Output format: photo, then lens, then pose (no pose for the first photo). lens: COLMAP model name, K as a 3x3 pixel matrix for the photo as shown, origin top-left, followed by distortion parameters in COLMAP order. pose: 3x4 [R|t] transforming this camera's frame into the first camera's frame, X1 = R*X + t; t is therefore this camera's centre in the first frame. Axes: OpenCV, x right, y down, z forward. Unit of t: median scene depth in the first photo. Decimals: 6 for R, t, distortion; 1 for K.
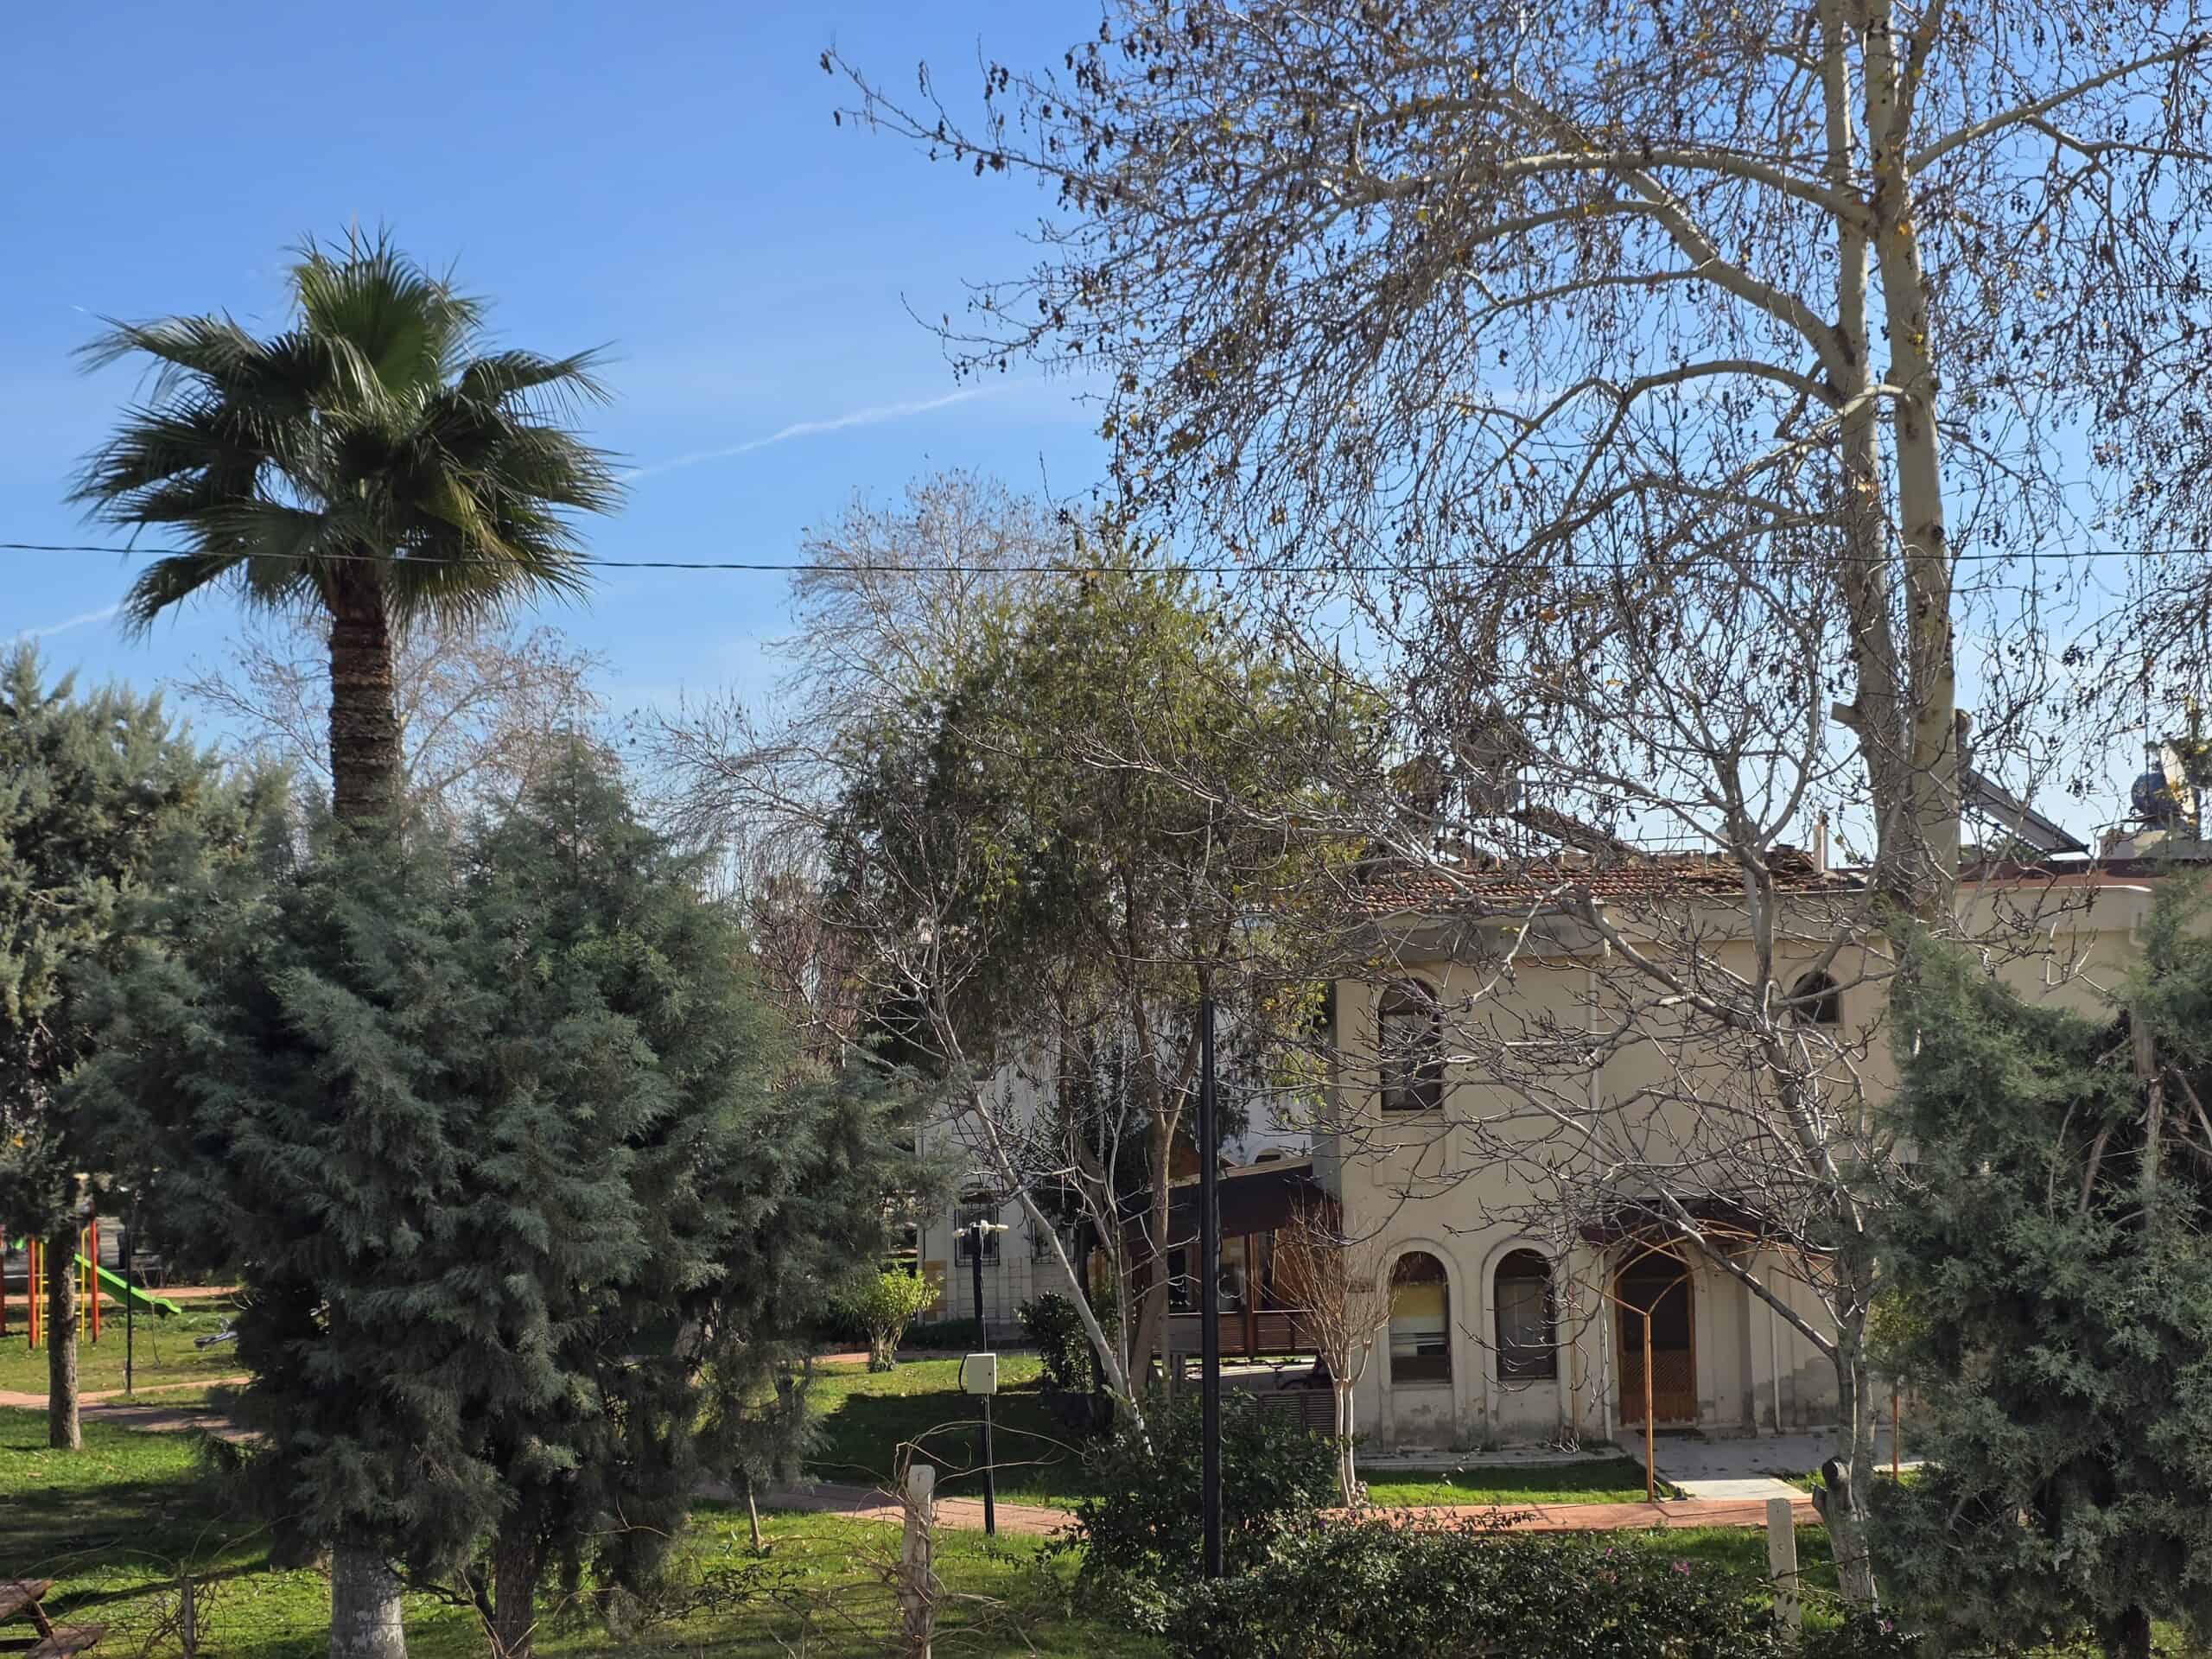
lens RADIAL K [[2973.1, 0, 1105.7], [0, 2973.1, 878.5], [0, 0, 1]] dist [0.021650, 0.015184]
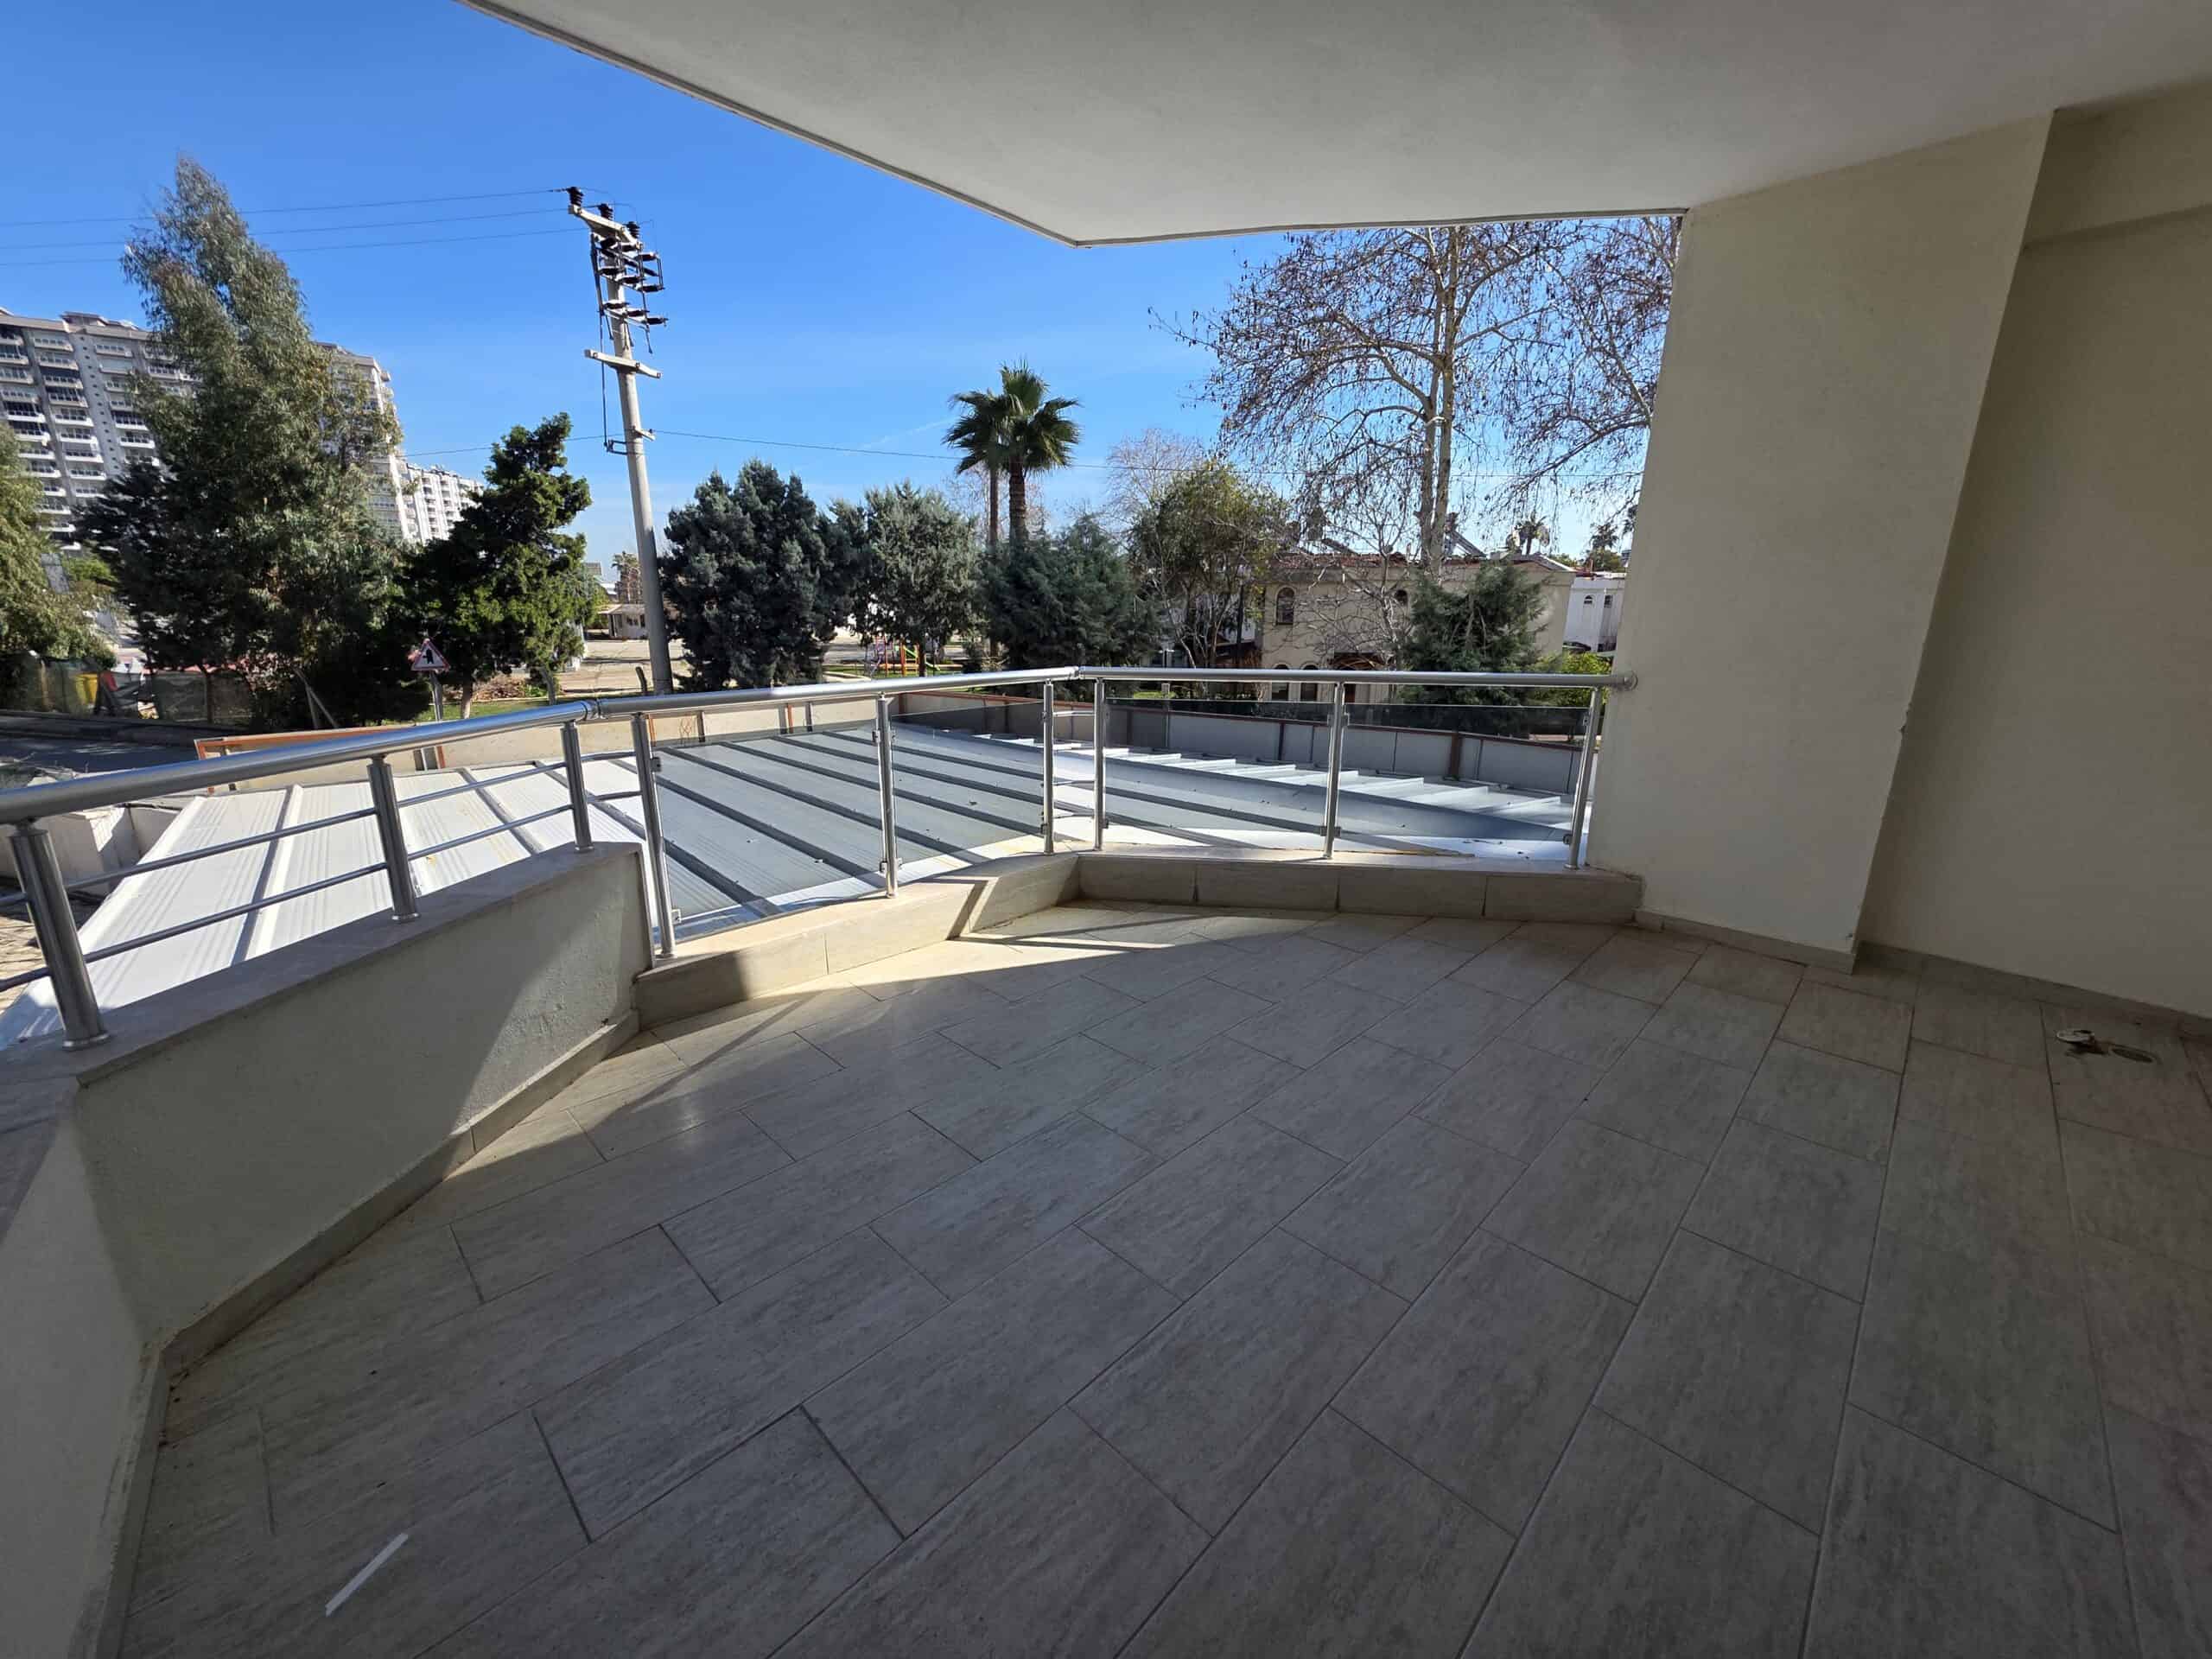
lens RADIAL K [[899.1, 0, 1109.8], [0, 899.1, 836.6], [0, 0, 1]] dist [0.000267, -0.000210]
pose [[0.996395, 0.054273, -0.065202, -0.032818], [-0.032542, 0.954306, 0.297055, 0.006927], [0.078344, -0.293863, 0.952632, -0.197266]]
